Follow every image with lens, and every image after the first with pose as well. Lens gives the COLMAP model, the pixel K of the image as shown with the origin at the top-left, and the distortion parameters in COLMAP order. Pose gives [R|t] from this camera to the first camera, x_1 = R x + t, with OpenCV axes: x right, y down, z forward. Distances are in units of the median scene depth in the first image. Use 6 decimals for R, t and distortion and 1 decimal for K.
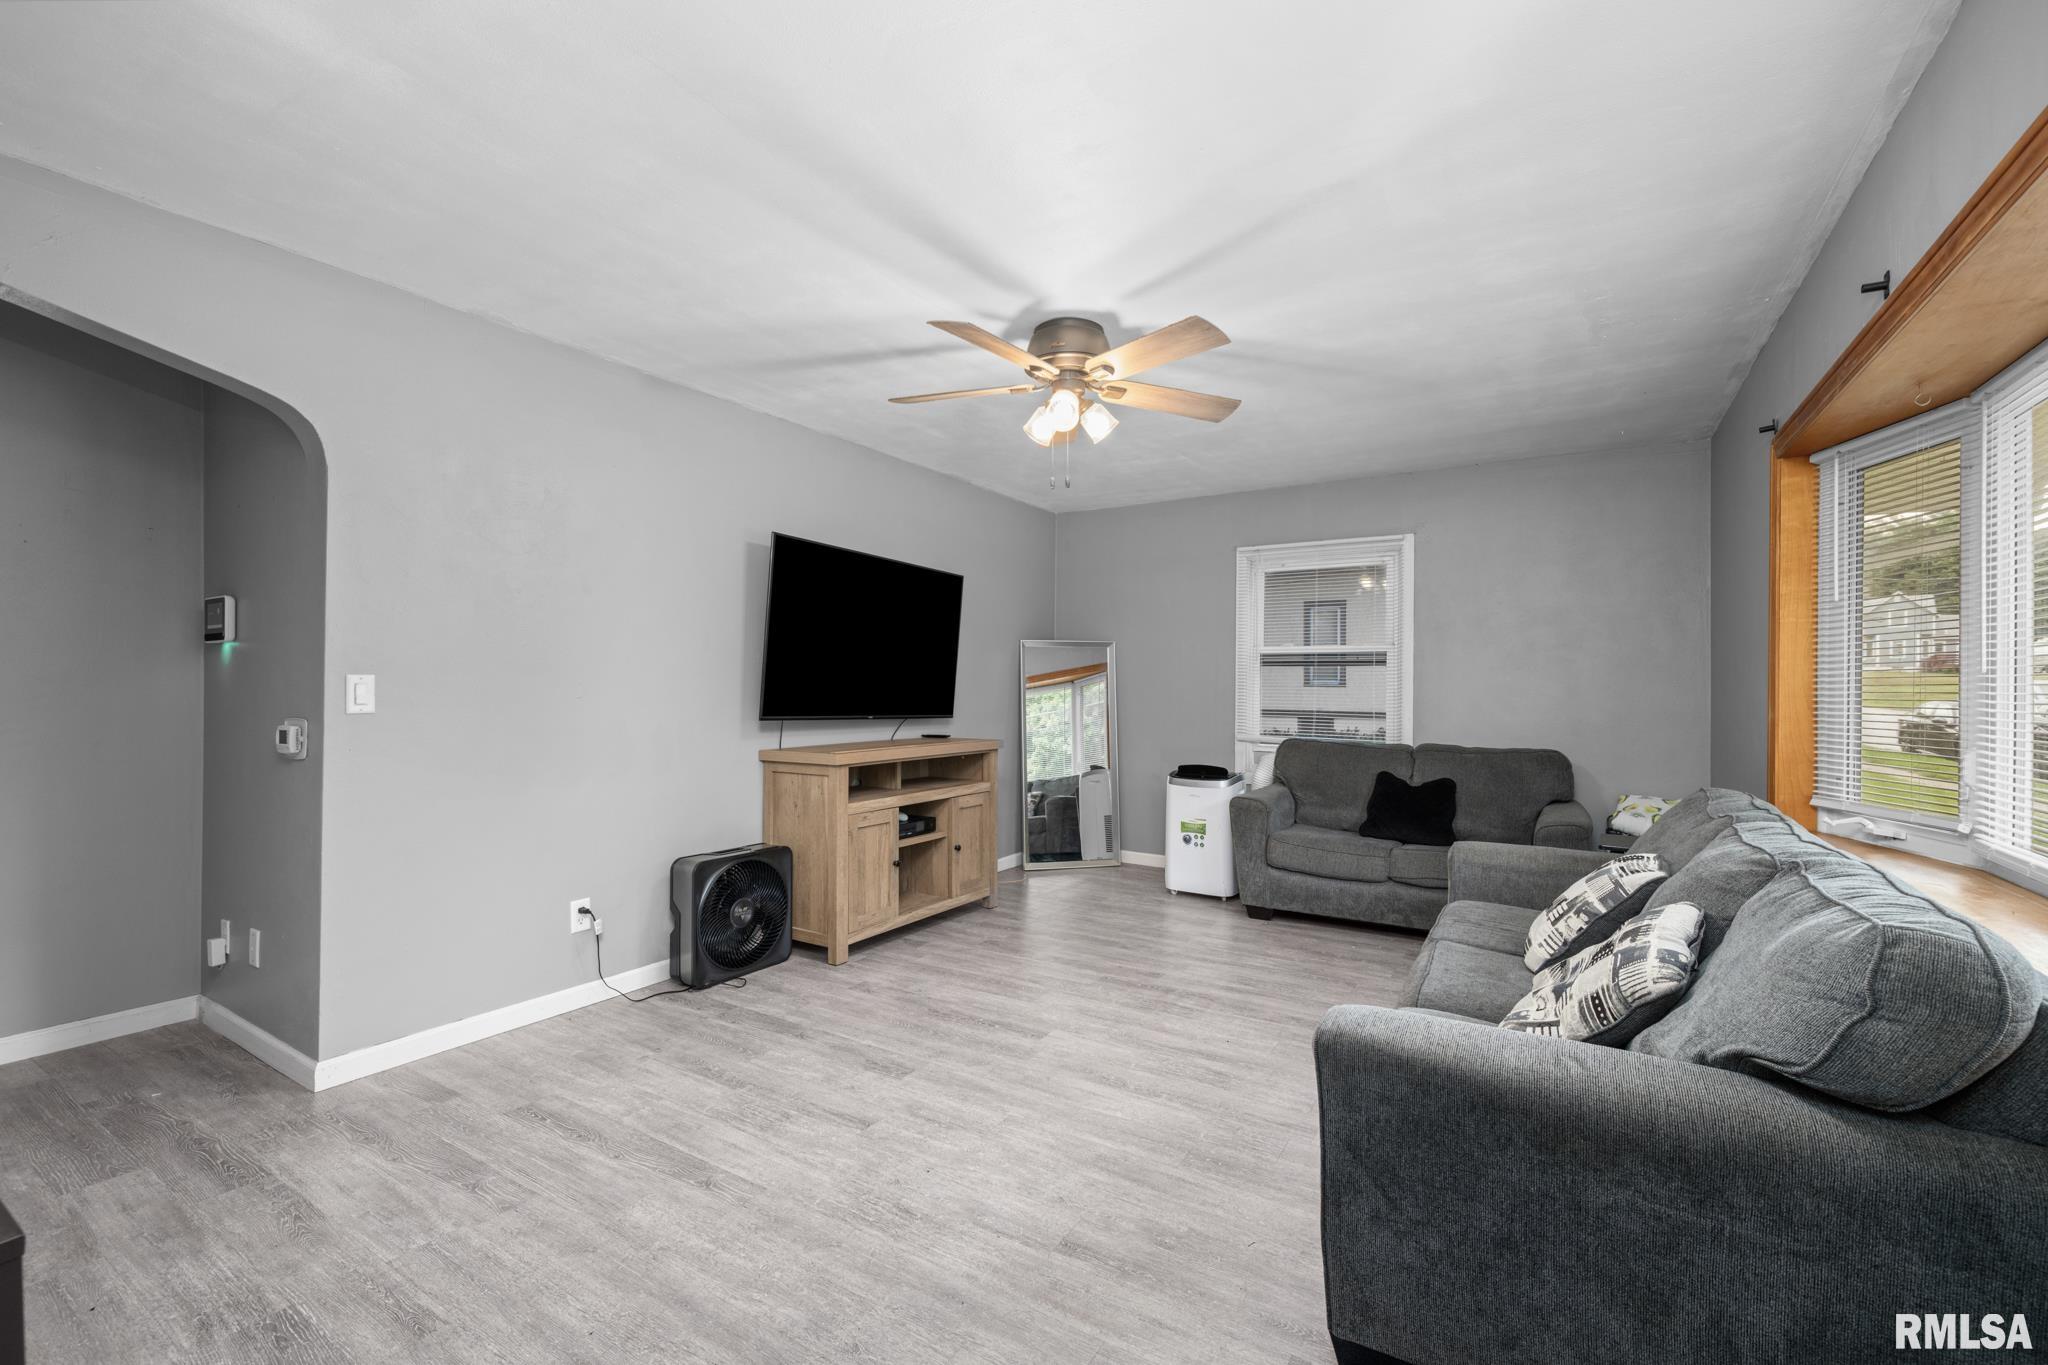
lens RADIAL K [[868.1, 0, 1024.0], [0, 868.1, 682.5], [0, 0, 1]] dist [0.000144, 0.000037]
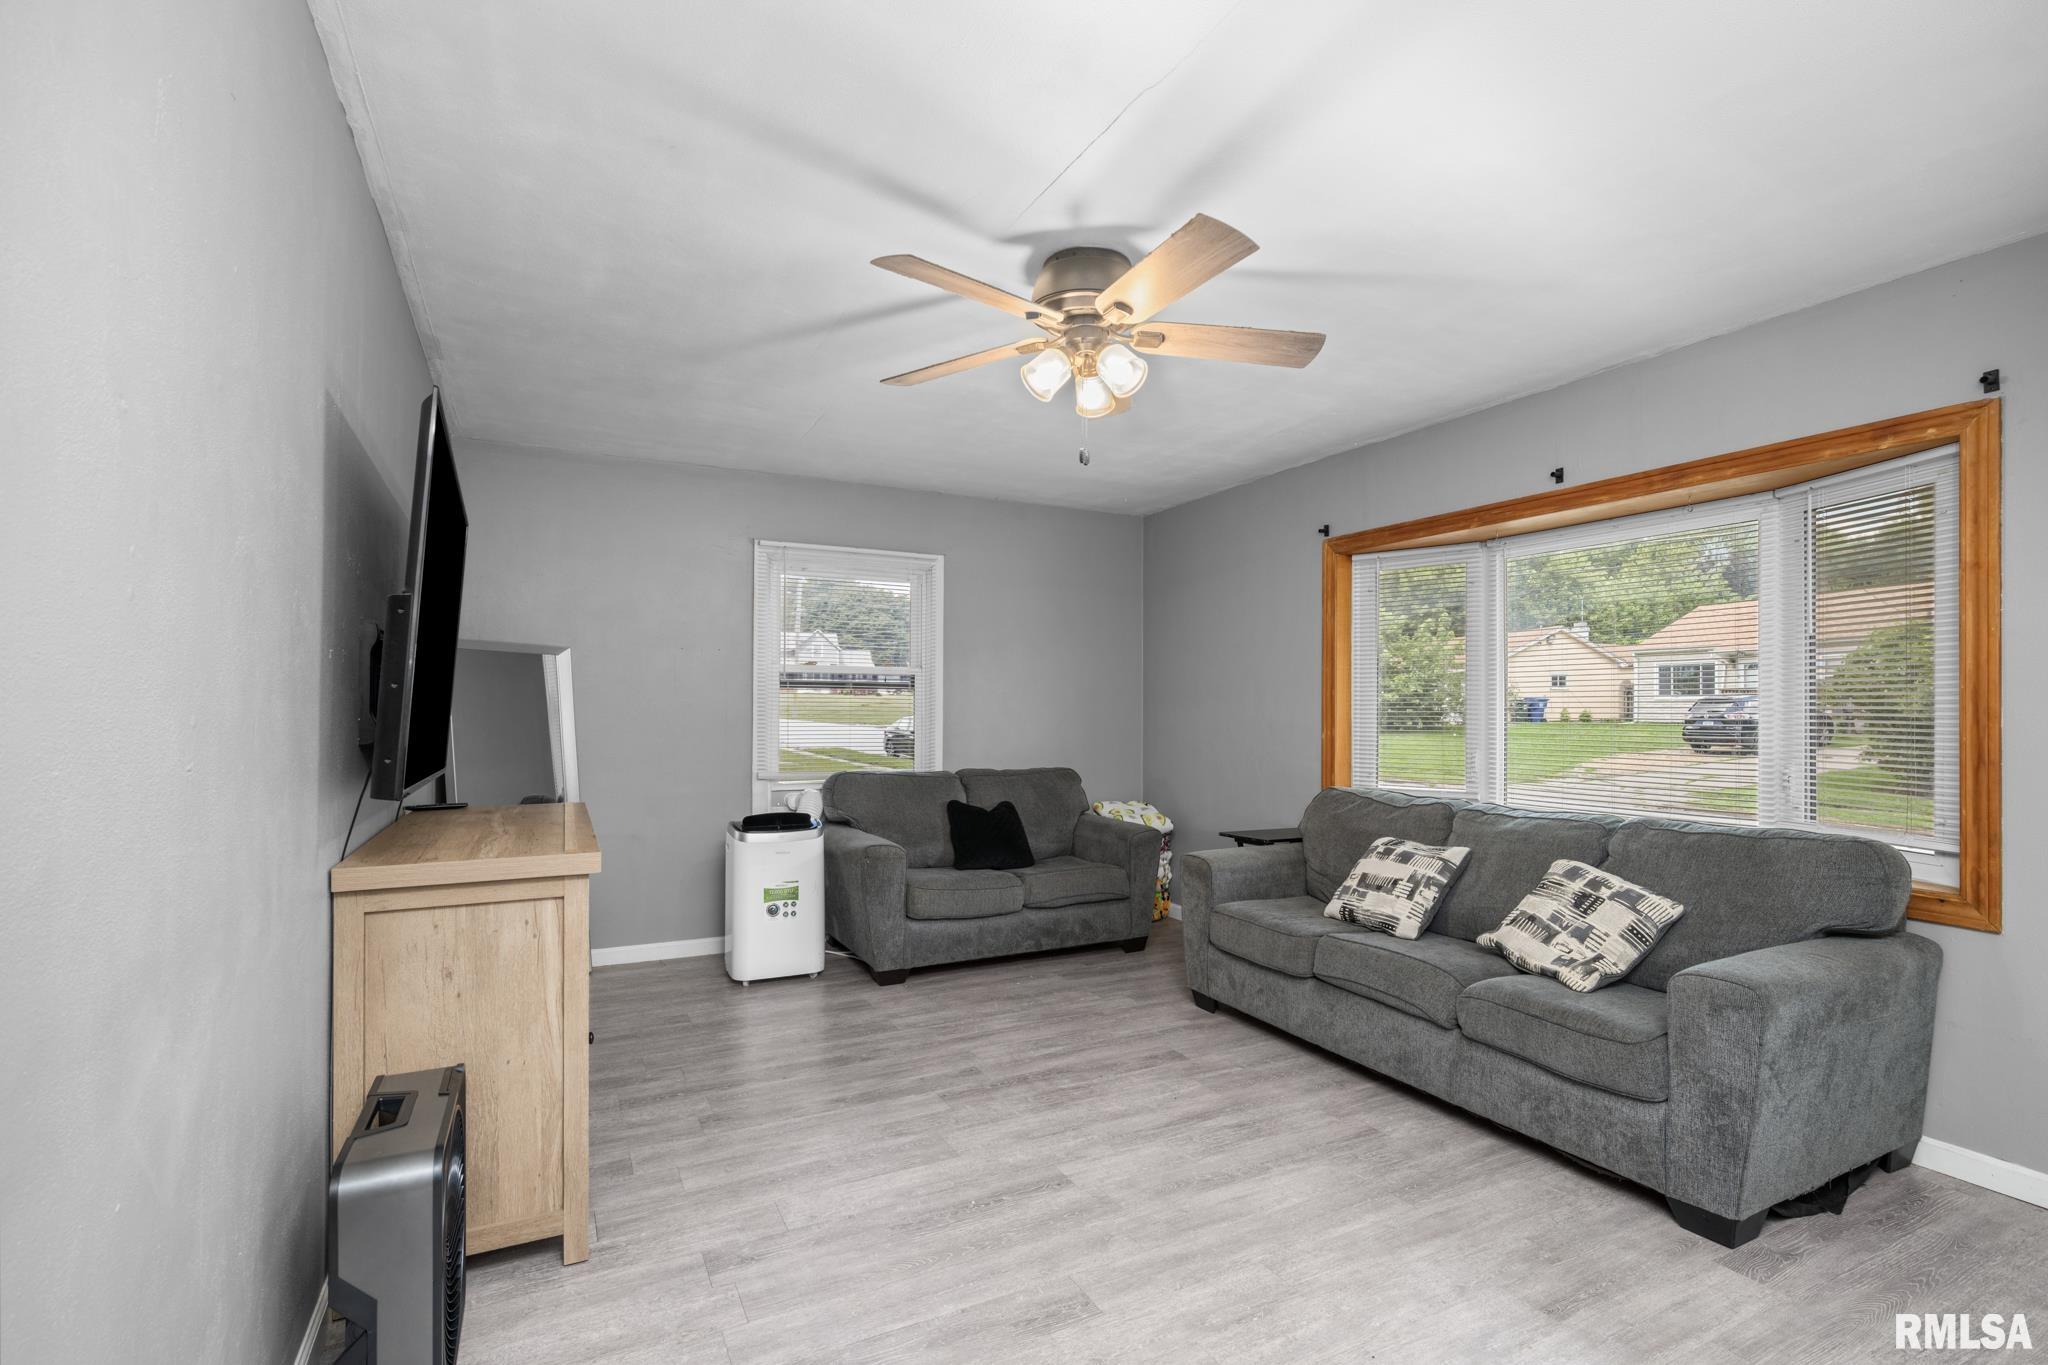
lens RADIAL K [[965.4, 0, 1025.8], [0, 965.4, 697.9], [0, 0, 1]] dist [0.002153, 0.000678]
pose [[0.507527, 0.005705, 0.861617, -0.613993], [-0.003544, 0.999983, -0.004534, -0.008444], [-0.861628, -0.000753, 0.507539, 0.508572]]
